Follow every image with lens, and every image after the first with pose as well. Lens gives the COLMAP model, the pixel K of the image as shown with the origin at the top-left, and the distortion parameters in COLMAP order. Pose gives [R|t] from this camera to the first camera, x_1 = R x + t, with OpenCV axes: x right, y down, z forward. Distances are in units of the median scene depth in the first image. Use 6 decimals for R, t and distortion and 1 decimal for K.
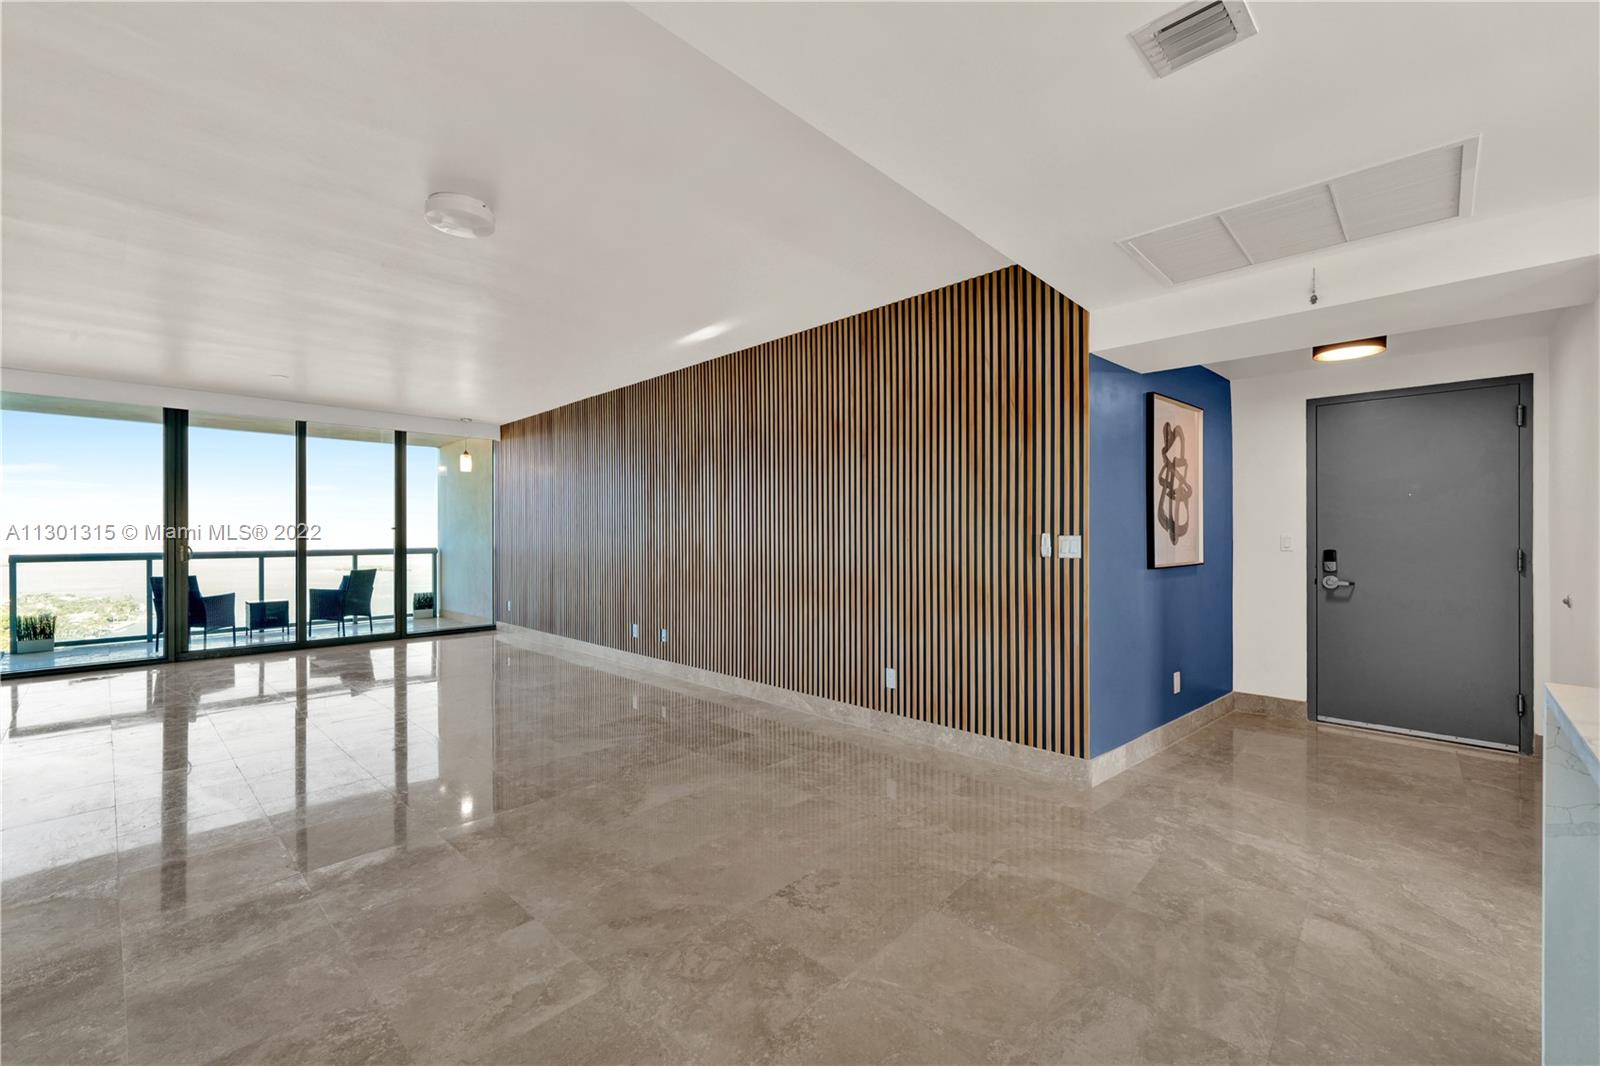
lens RADIAL K [[652.4, 0, 798.3], [0, 652.4, 533.4], [0, 0, 1]] dist [-0.002706, -0.000162]
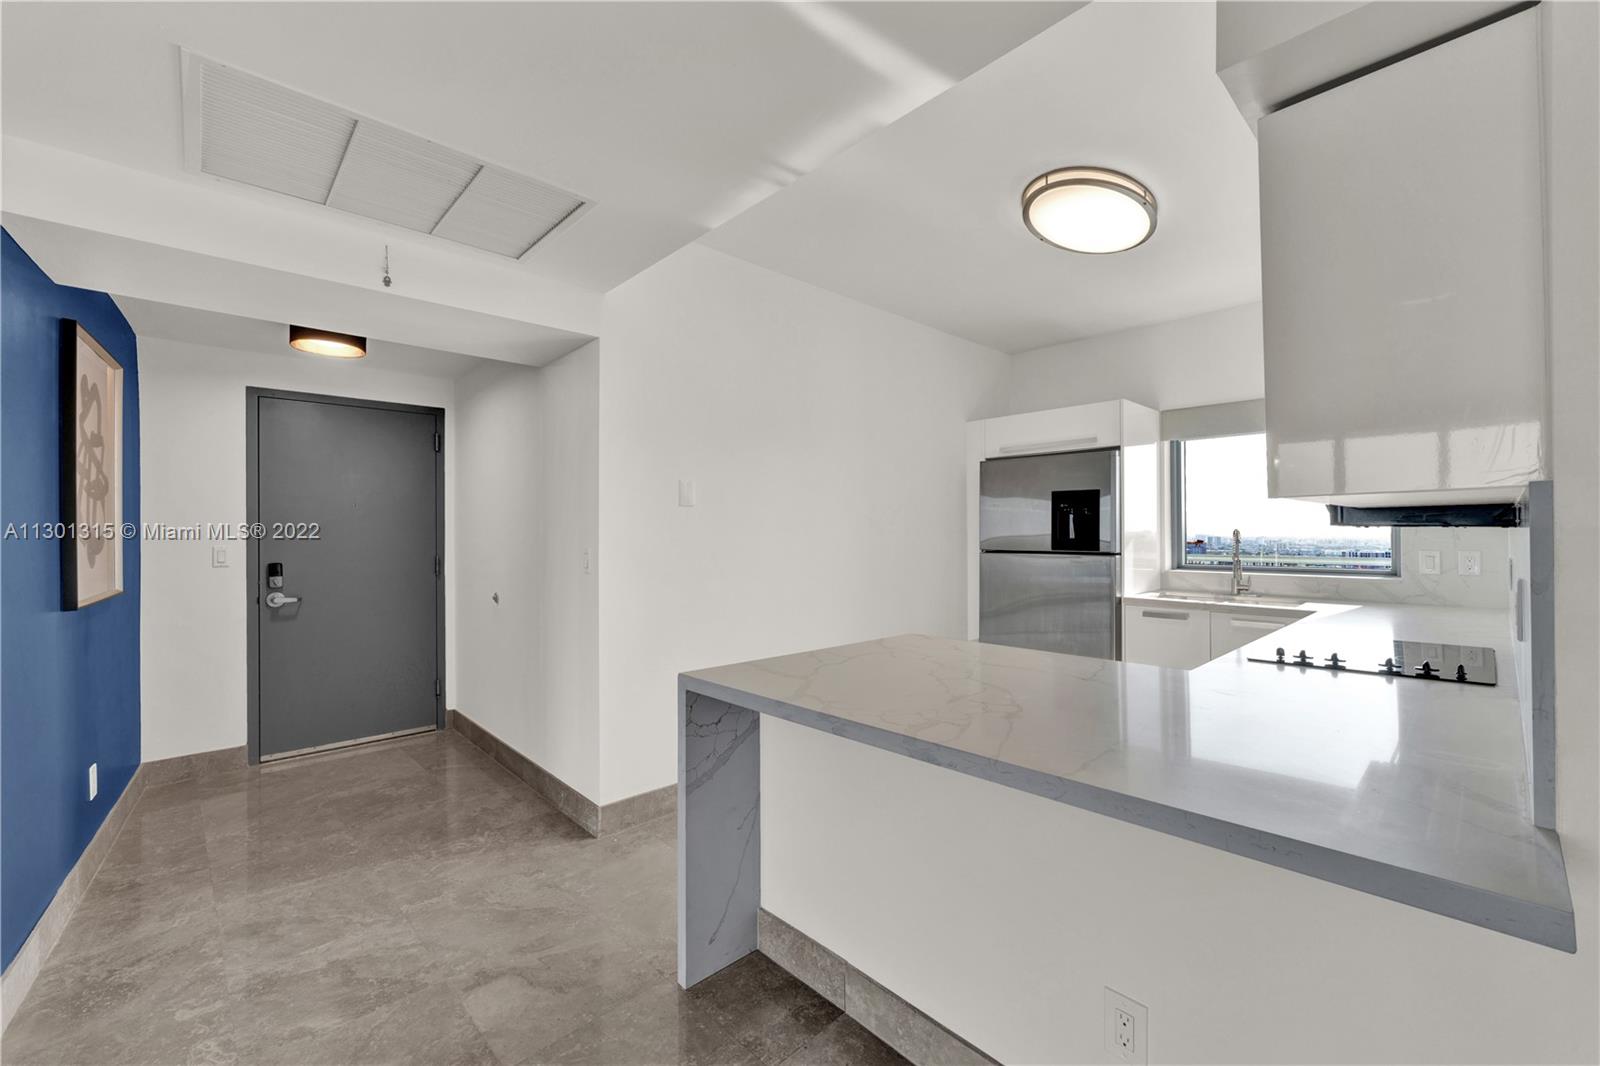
lens RADIAL K [[652.4, 0, 769.4], [0, 652.4, 527.1], [0, 0, 1]] dist [-0.002706, -0.000162]
pose [[0.035326, 0.003685, 0.999369, -0.046660], [0.003237, 0.999988, -0.003802, -0.022324], [-0.999371, 0.003369, 0.035313, 0.382583]]
